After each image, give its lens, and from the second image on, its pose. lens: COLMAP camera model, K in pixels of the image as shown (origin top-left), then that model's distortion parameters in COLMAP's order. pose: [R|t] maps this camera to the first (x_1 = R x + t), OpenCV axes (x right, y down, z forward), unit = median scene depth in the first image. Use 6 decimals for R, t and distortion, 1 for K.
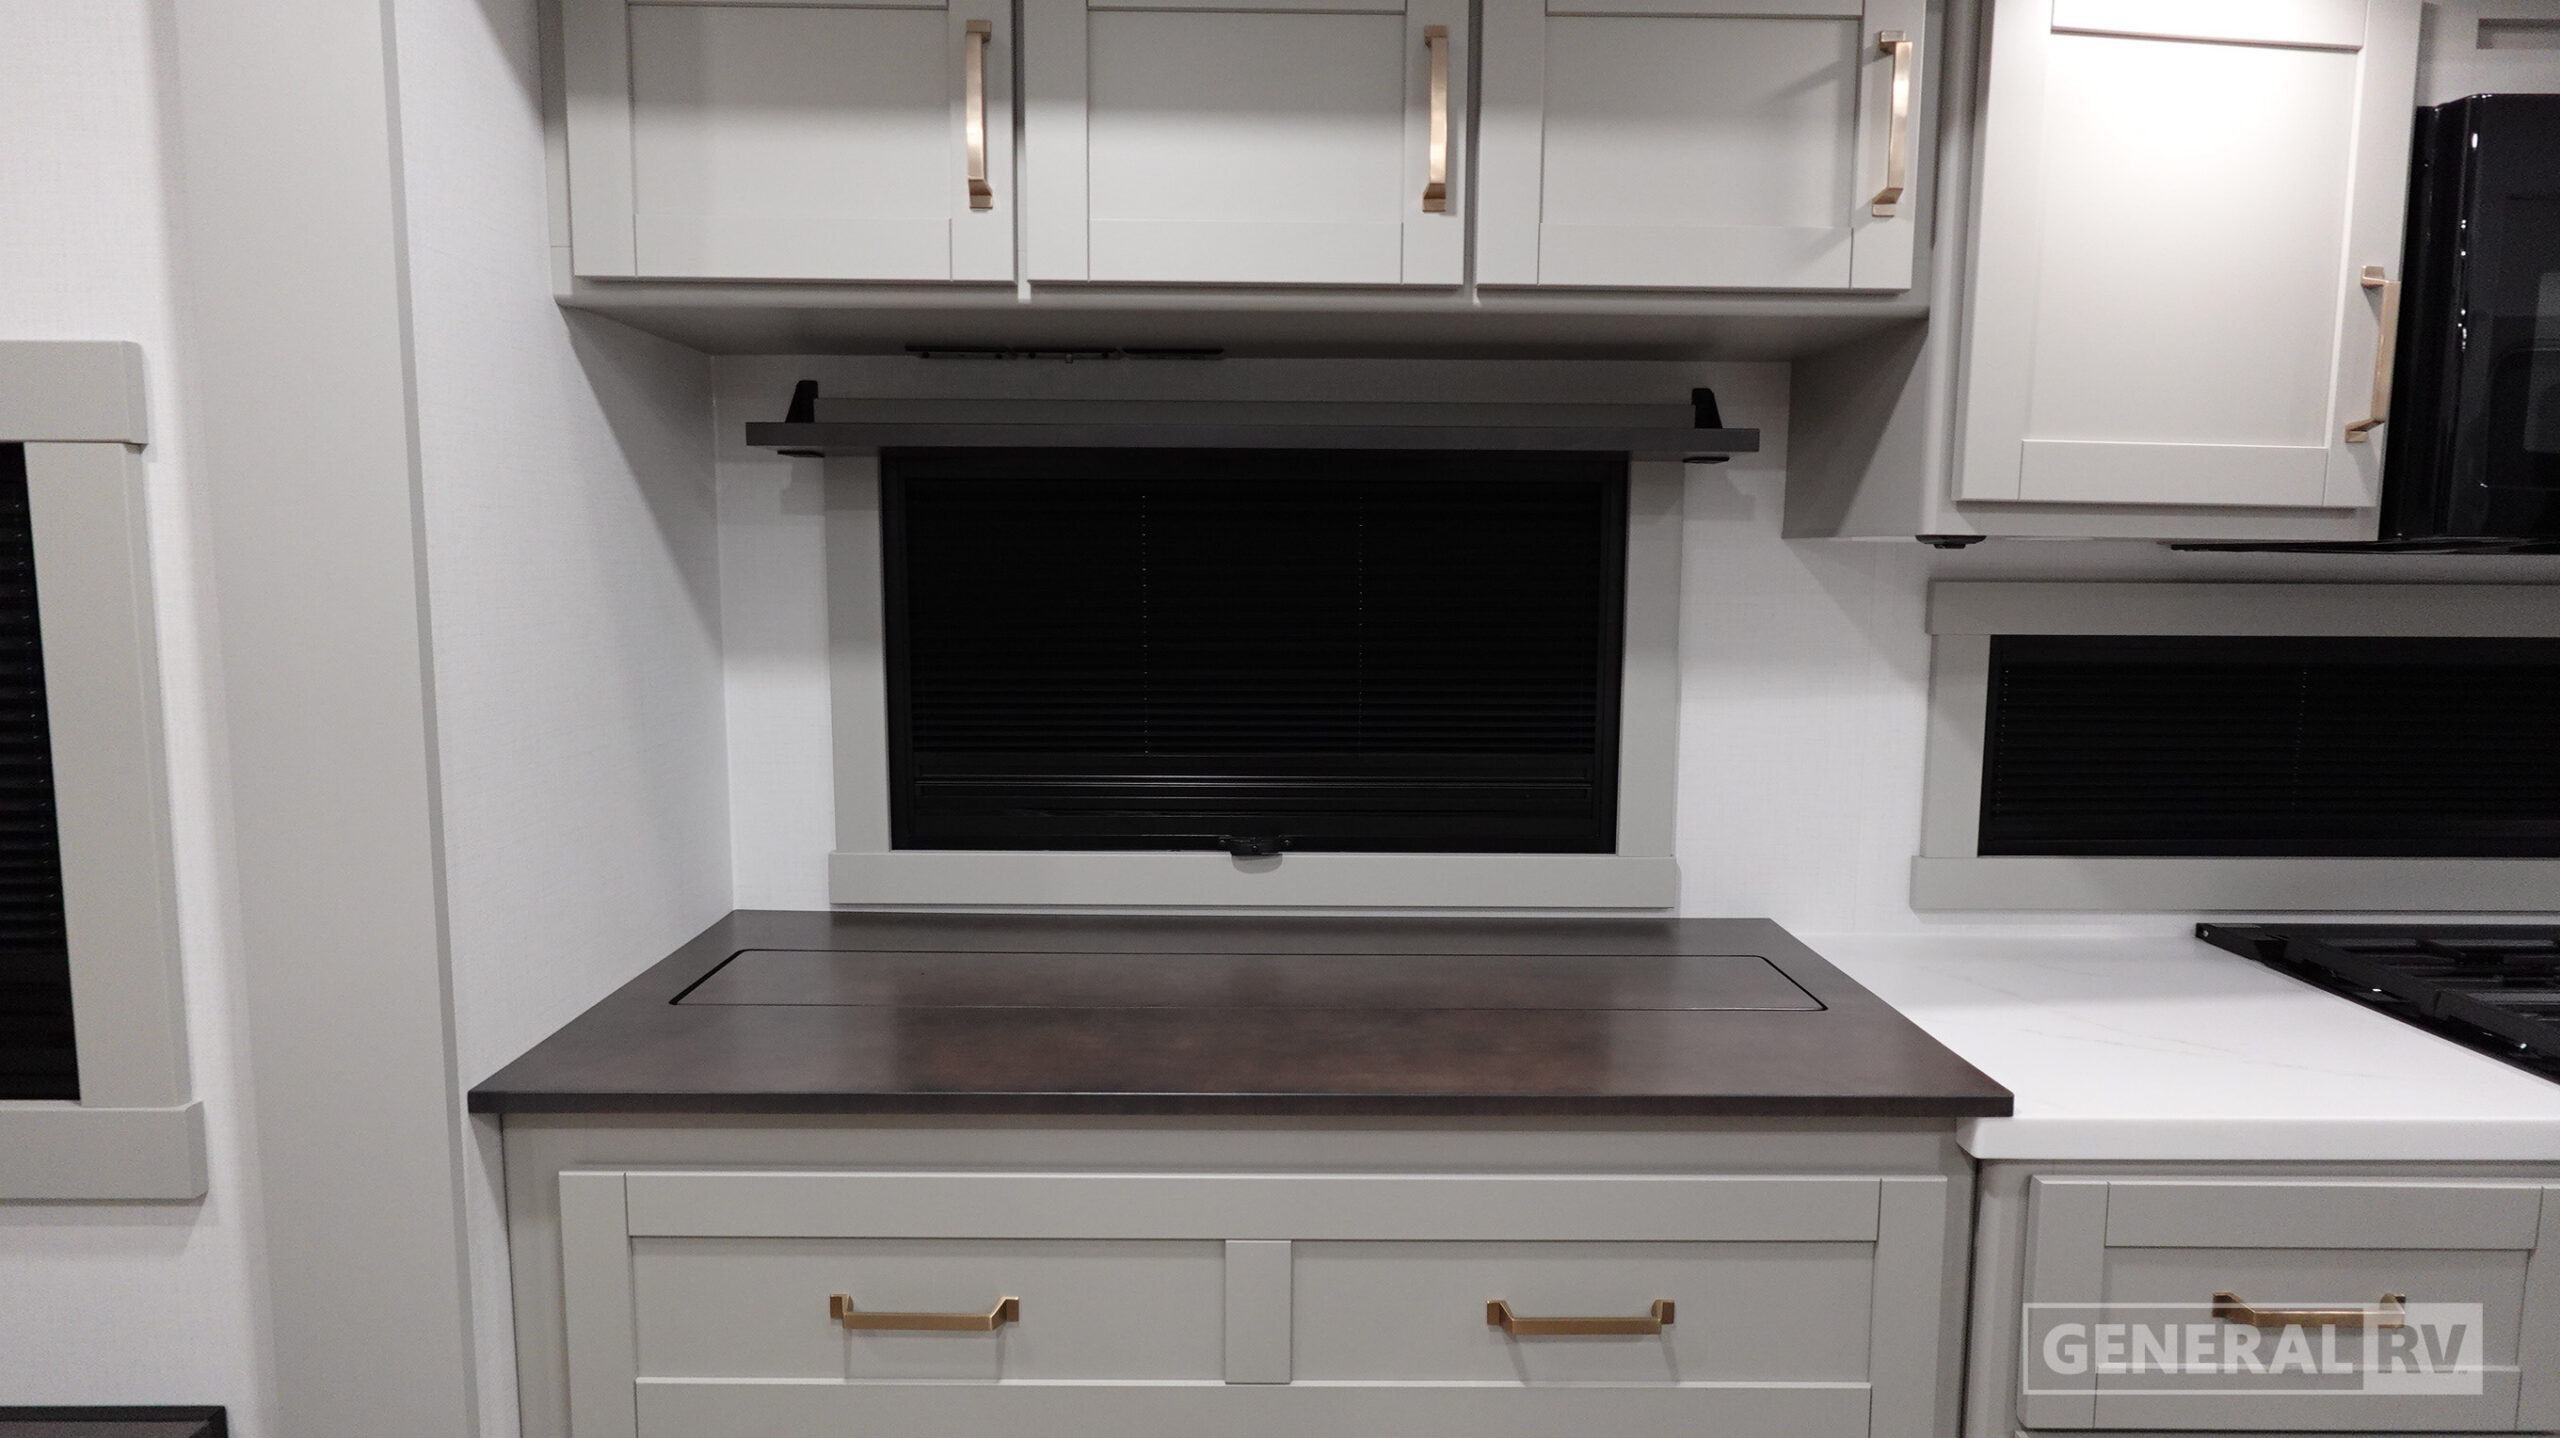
lens RADIAL K [[1449.1, 0, 1276.9], [0, 1449.1, 730.5], [0, 0, 1]] dist [-0.003123, 0.001960]
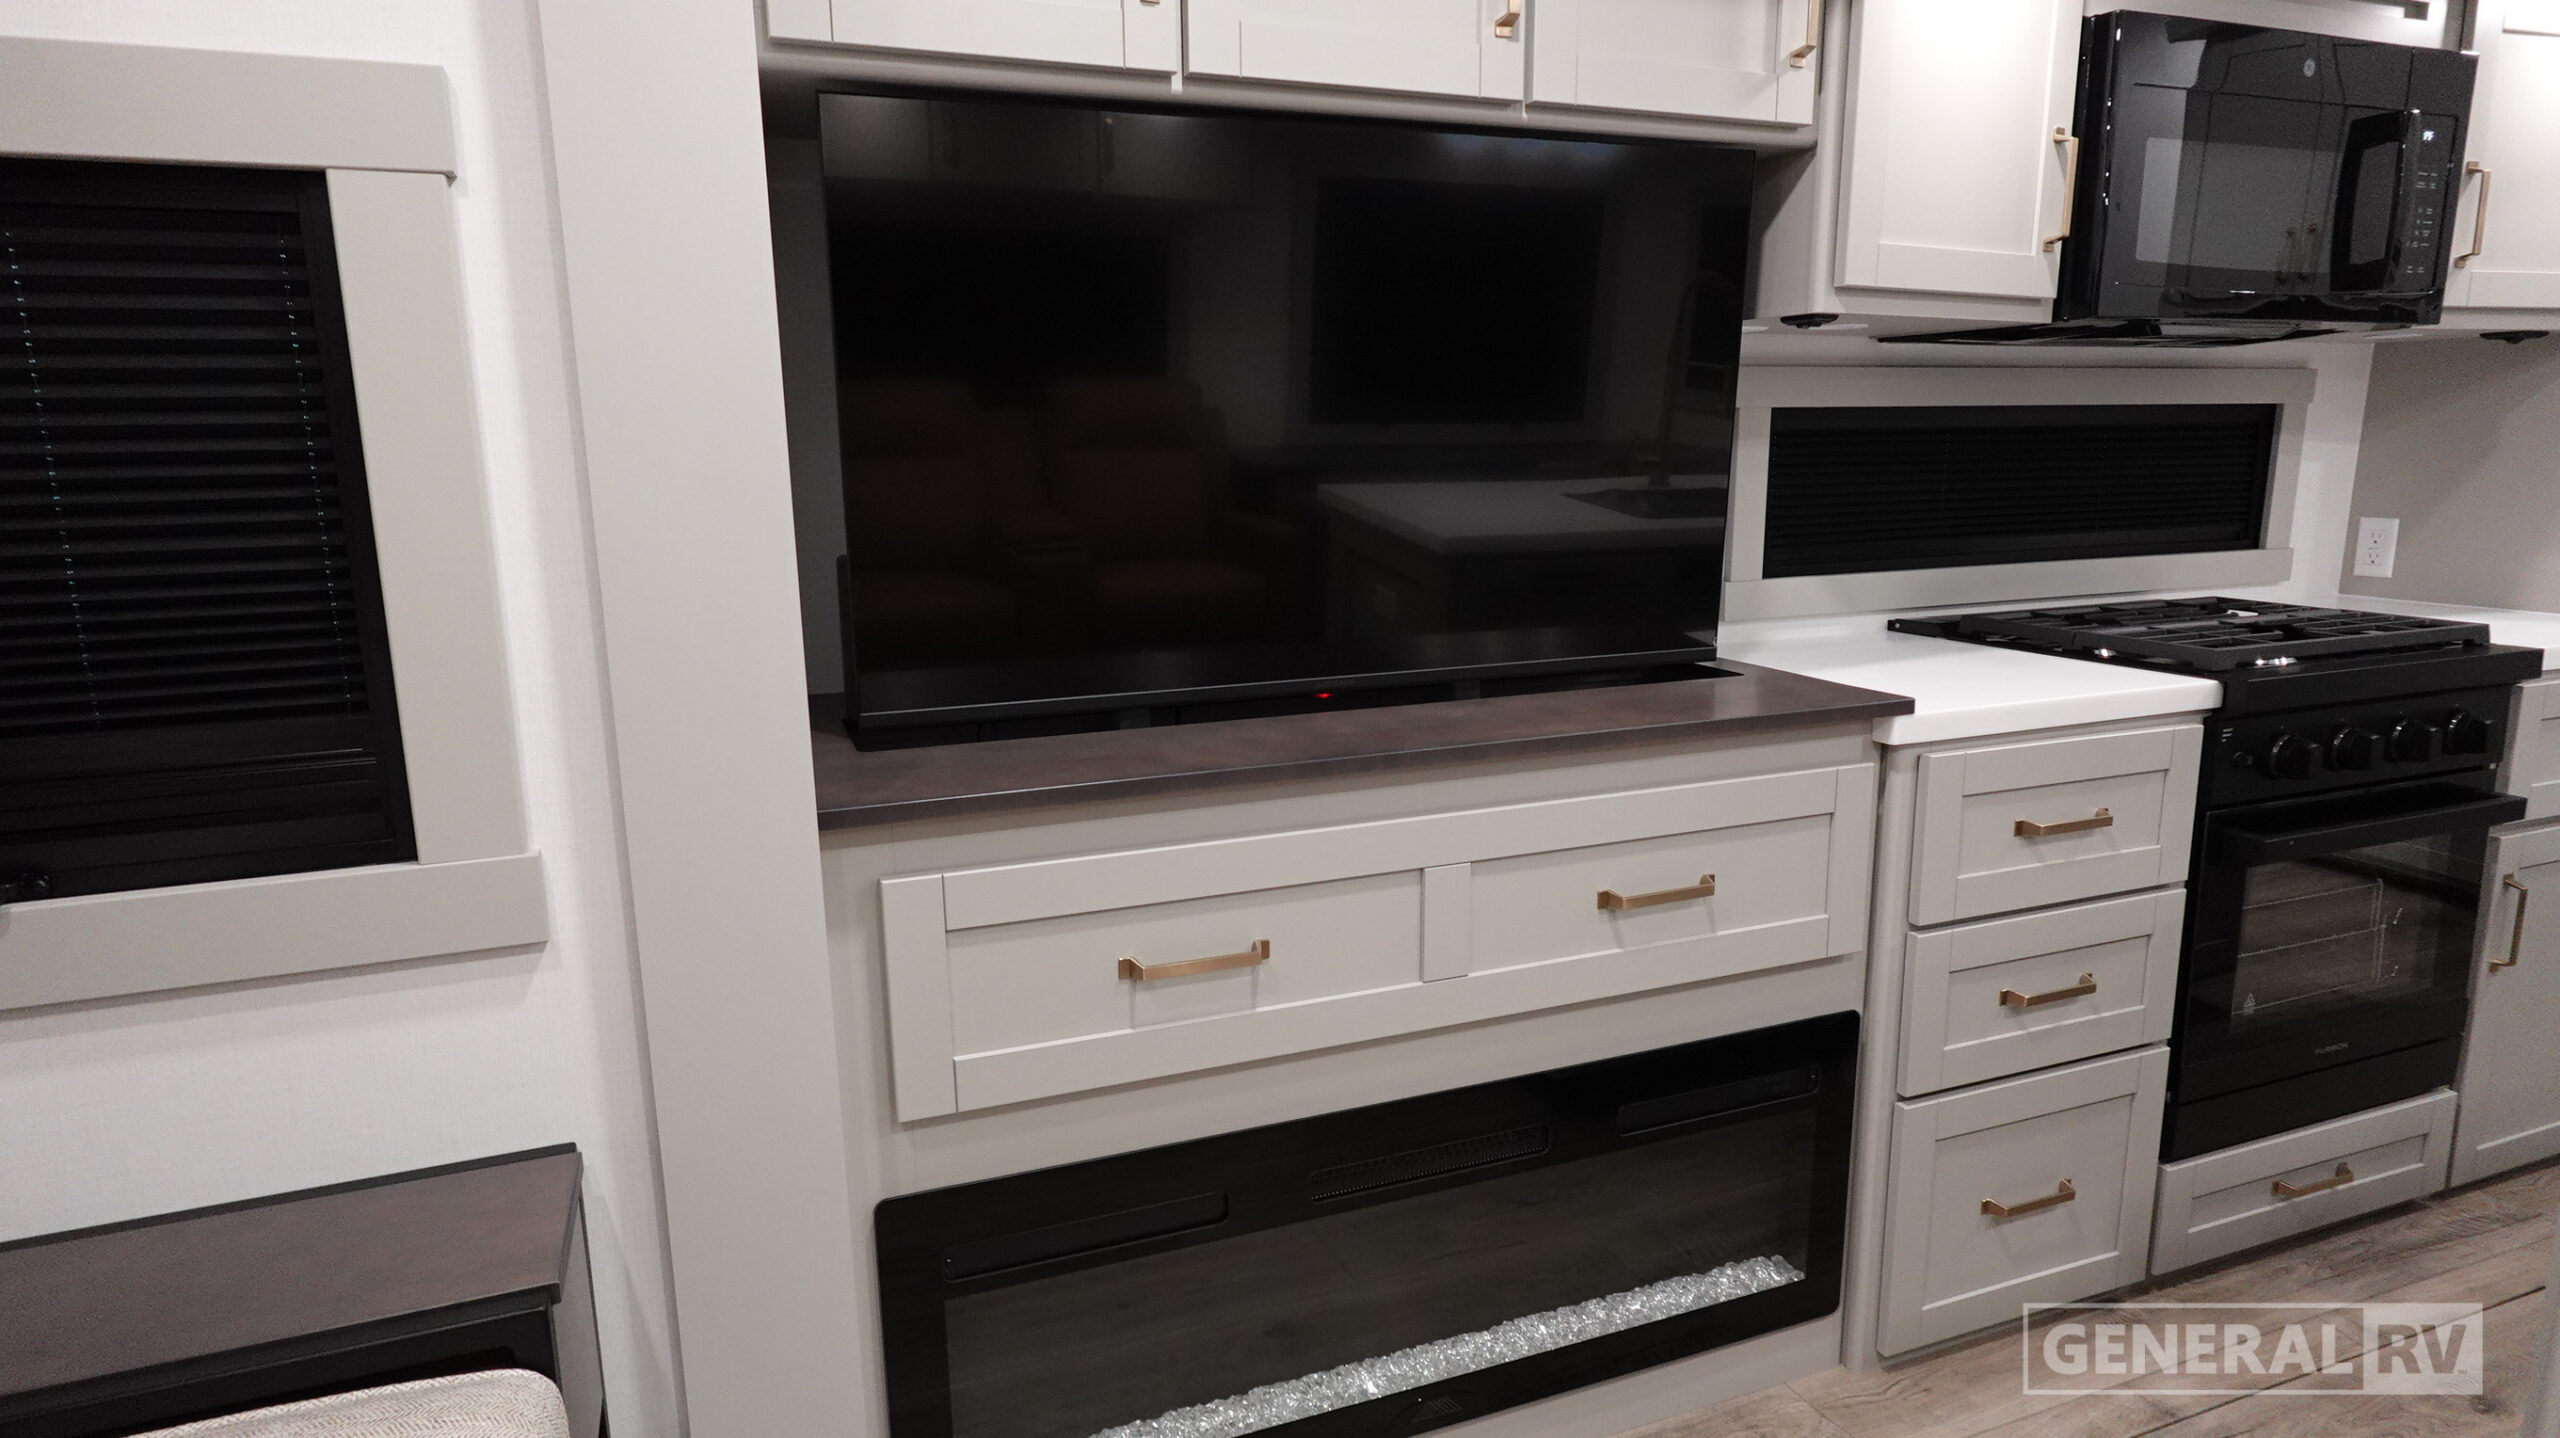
lens RADIAL K [[1449.1, 0, 1280.8], [0, 1449.1, 730.6], [0, 0, 1]] dist [-0.003123, 0.001960]
pose [[0.930759, -0.090628, 0.354223, -0.560476], [0.060640, 0.993640, 0.094884, 0.099664], [-0.360569, -0.066834, 0.930335, -0.116699]]
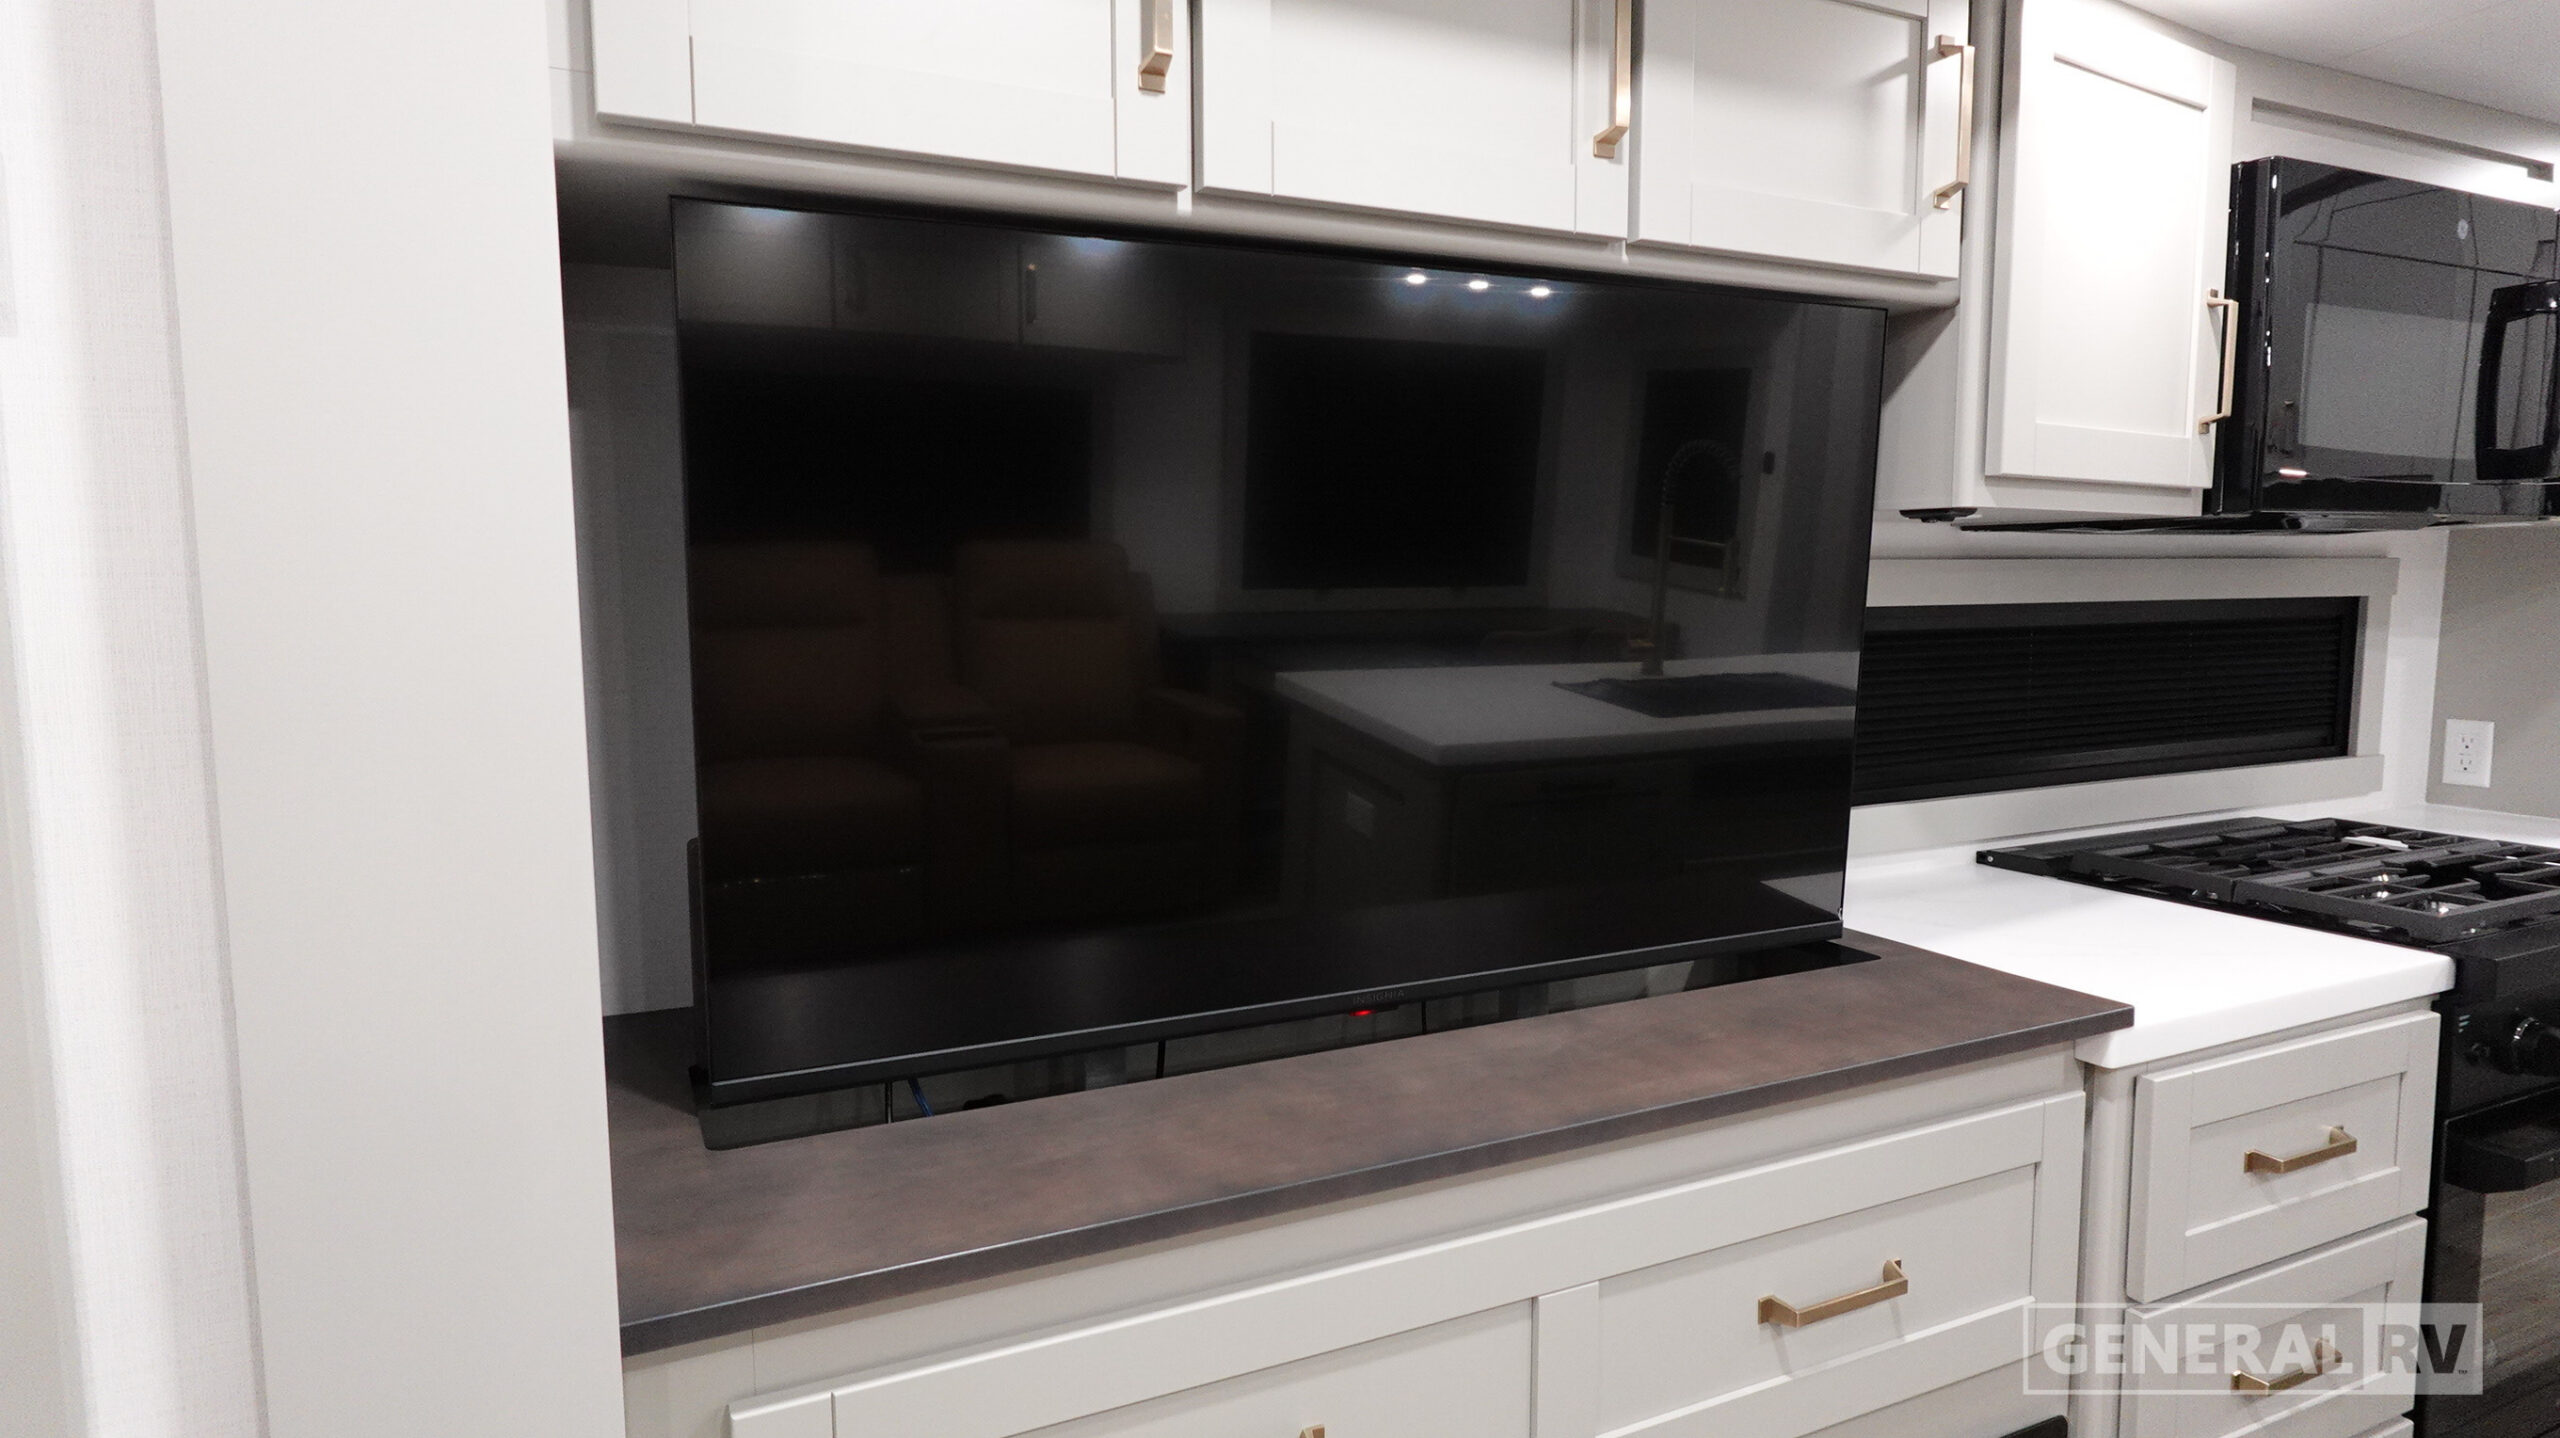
lens RADIAL K [[1449.1, 0, 1276.7], [0, 1449.1, 725.6], [0, 0, 1]] dist [-0.003123, 0.001960]
pose [[0.903507, -0.055696, 0.424939, -0.506426], [0.061976, 0.998077, -0.000957, -0.002398], [-0.424068, 0.027201, 0.905222, 0.250266]]
